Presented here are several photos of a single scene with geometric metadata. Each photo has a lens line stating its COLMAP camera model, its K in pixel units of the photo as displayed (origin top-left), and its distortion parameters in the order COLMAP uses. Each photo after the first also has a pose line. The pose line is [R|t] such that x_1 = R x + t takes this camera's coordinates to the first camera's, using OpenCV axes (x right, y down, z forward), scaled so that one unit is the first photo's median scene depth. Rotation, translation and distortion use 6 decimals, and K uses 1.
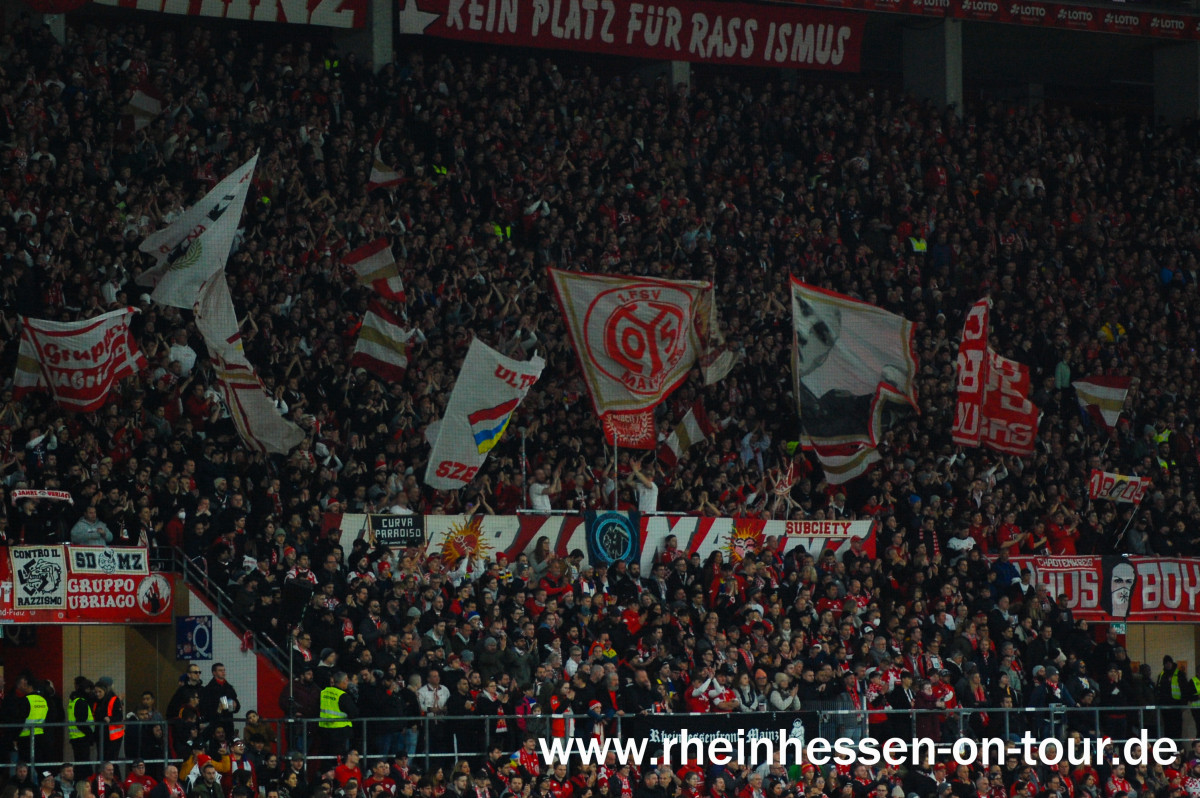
lens RADIAL K [[4931.0, 0, 600.7], [0, 4931.0, 399.0], [0, 0, 1]] dist [0.242815, 1.540588]
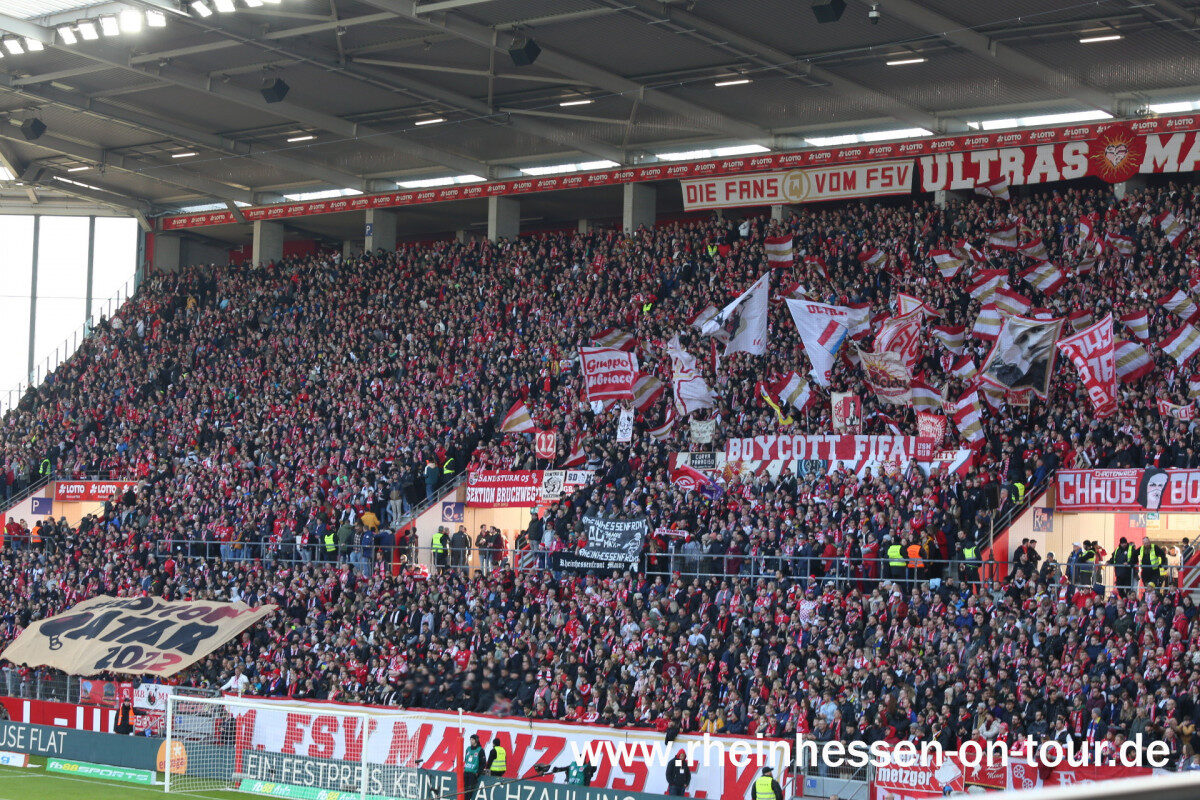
lens RADIAL K [[2658.9, 0, 598.6], [0, 2658.9, 417.0], [0, 0, 1]] dist [-0.239390, -0.173275]
pose [[0.177925, -0.035881, -0.983390, 0.868881], [0.026913, 0.999139, -0.031586, 0.036680], [0.983676, -0.020846, 0.178738, 0.686341]]
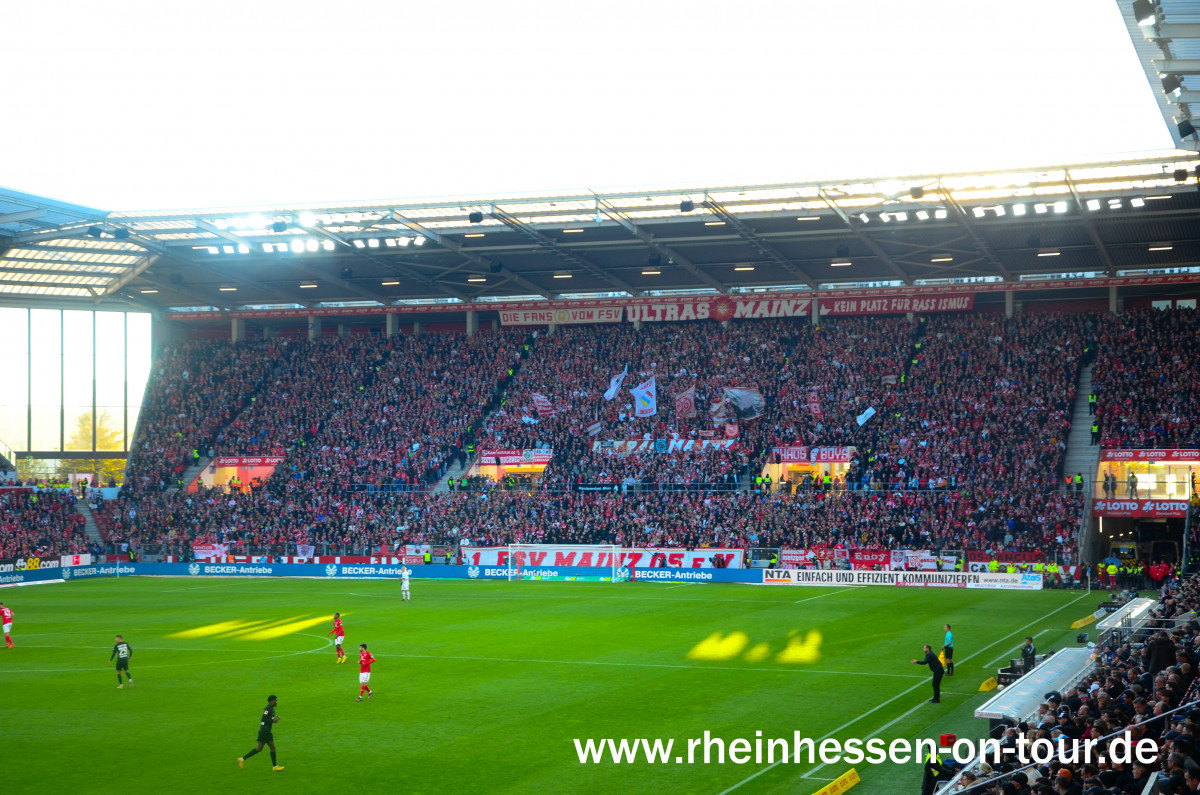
lens RADIAL K [[1931.0, 0, 599.5], [0, 1931.0, 428.5], [0, 0, 1]] dist [0.217129, 0.143965]
pose [[0.541919, -0.013492, -0.840323, 1.349739], [0.046081, 0.998844, 0.013681, -0.013204], [0.839167, -0.046137, 0.541914, -0.013609]]
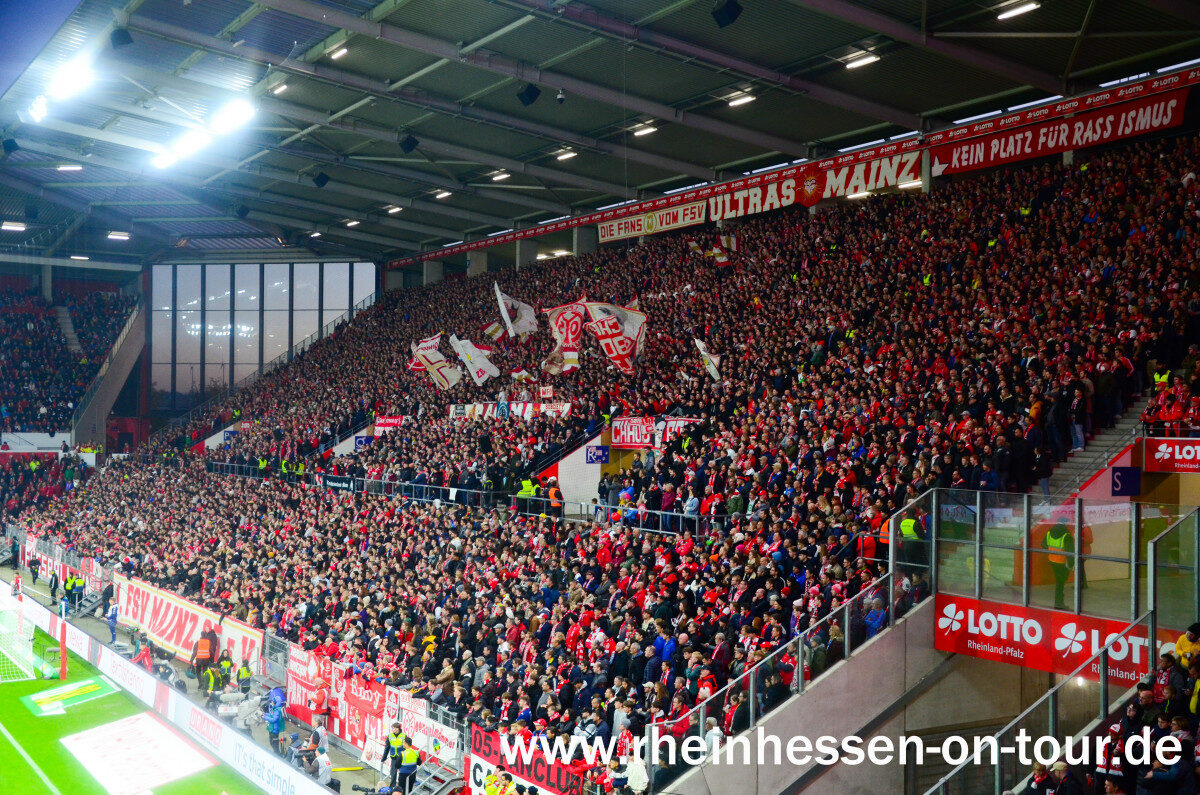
lens RADIAL K [[1341.9, 0, 611.6], [0, 1341.9, 431.0], [0, 0, 1]] dist [0.006922, 0.312655]
pose [[-0.086679, 0.015093, -0.996122, 0.653799], [0.044513, 0.998945, 0.011263, 0.030200], [0.995241, -0.043364, -0.087260, 1.026668]]
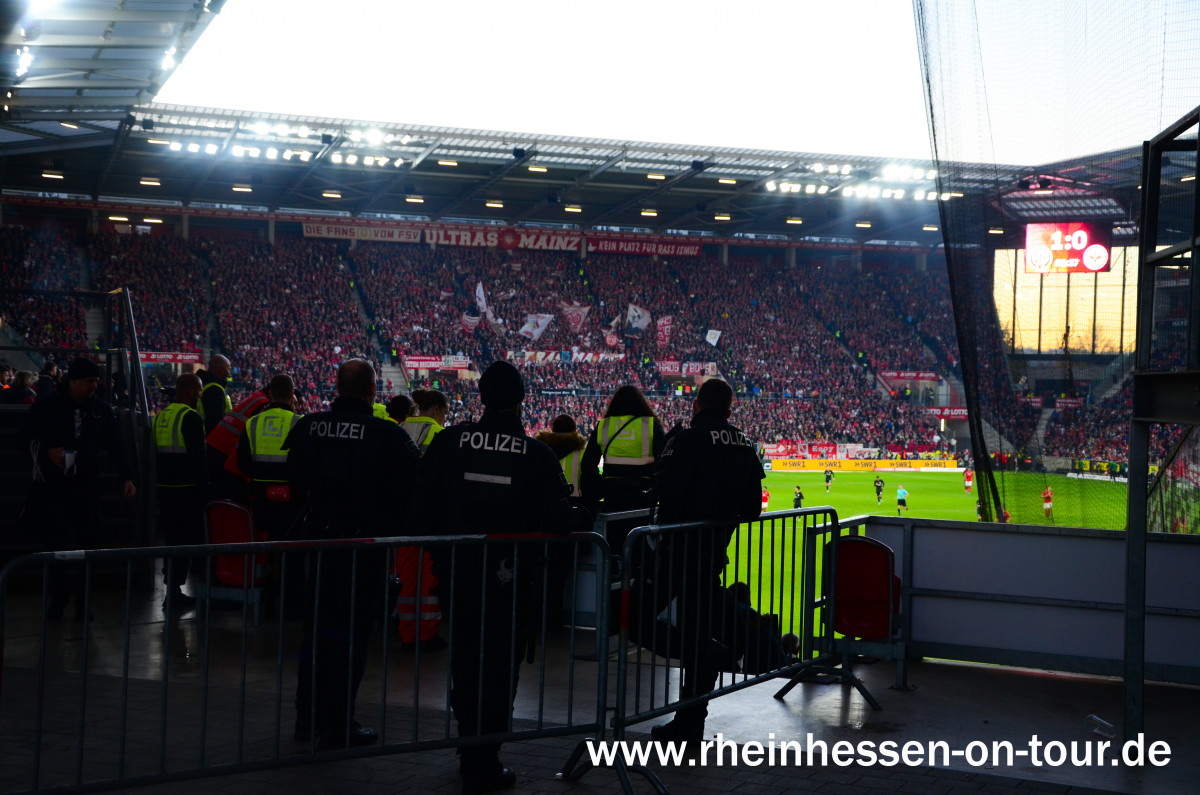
lens RADIAL K [[1721.8, 0, 599.2], [0, 1721.8, 425.2], [0, 0, 1]] dist [0.142828, 0.054219]
pose [[0.953718, 0.036305, -0.298502, 0.554300], [-0.012593, 0.996636, 0.080980, -0.046061], [0.300438, -0.073473, 0.950967, -0.726743]]
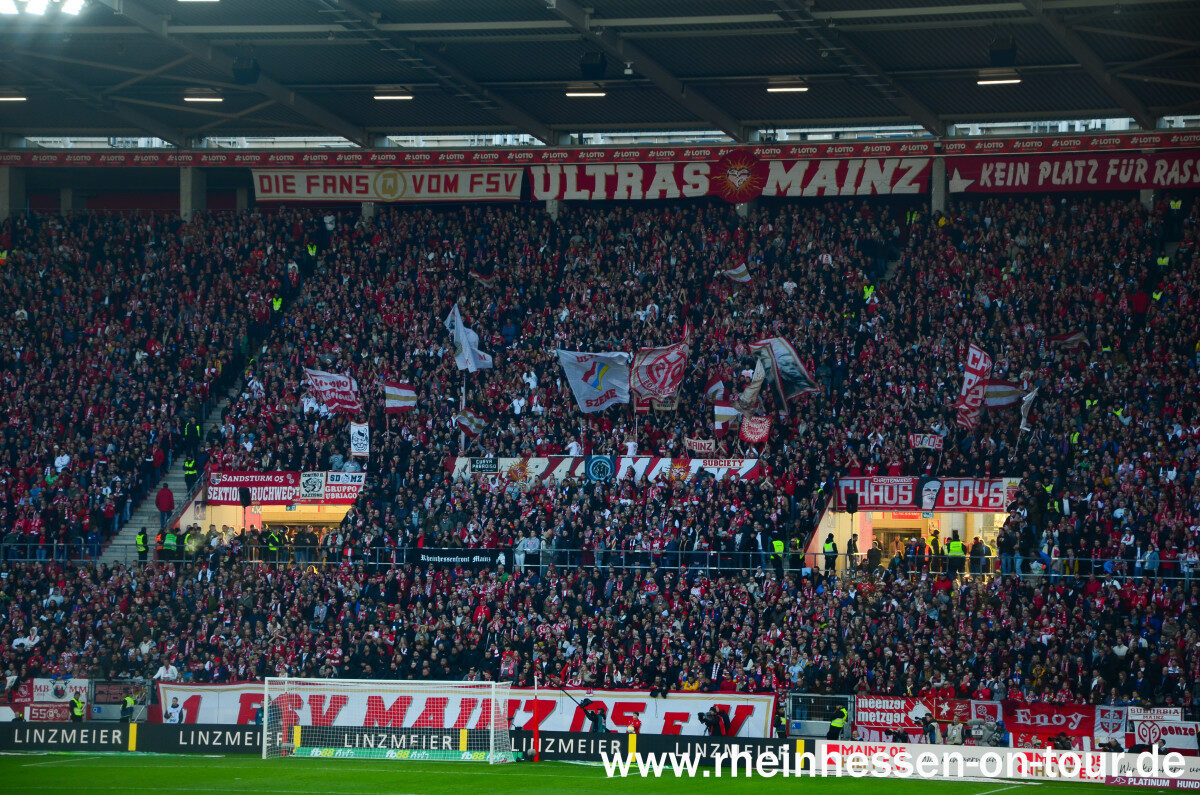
lens RADIAL K [[4140.6, 0, 597.8], [0, 4140.6, 447.7], [0, 0, 1]] dist [1.136657, 1.443519]
pose [[0.567933, -0.000062, -0.823075, 1.343724], [0.027386, 0.999448, 0.018821, -0.012938], [0.822619, -0.033229, 0.567621, -0.009448]]
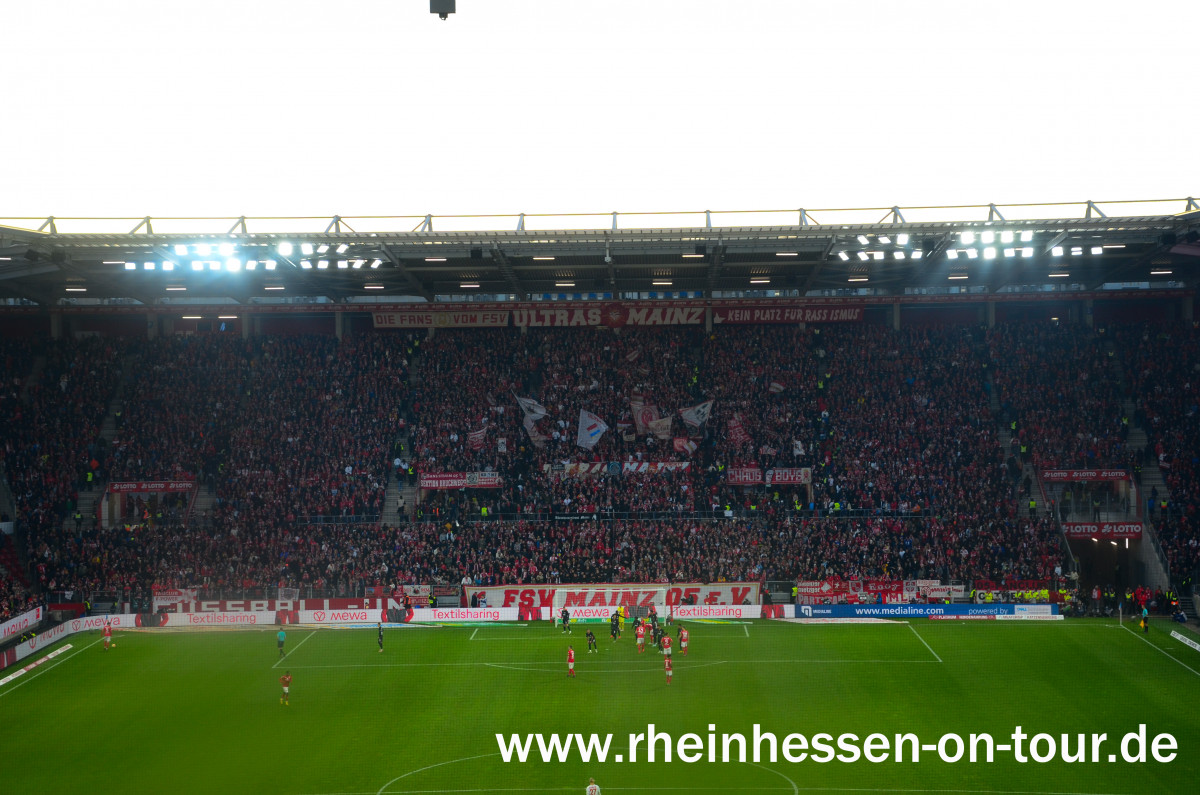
lens RADIAL K [[2139.3, 0, 598.4], [0, 2139.3, 430.4], [0, 0, 1]] dist [0.294173, -0.058970]
pose [[0.777419, 0.027019, -0.628402, 1.138464], [0.042223, 0.994582, 0.094998, -0.180023], [0.627564, -0.100387, 0.772066, -0.499089]]
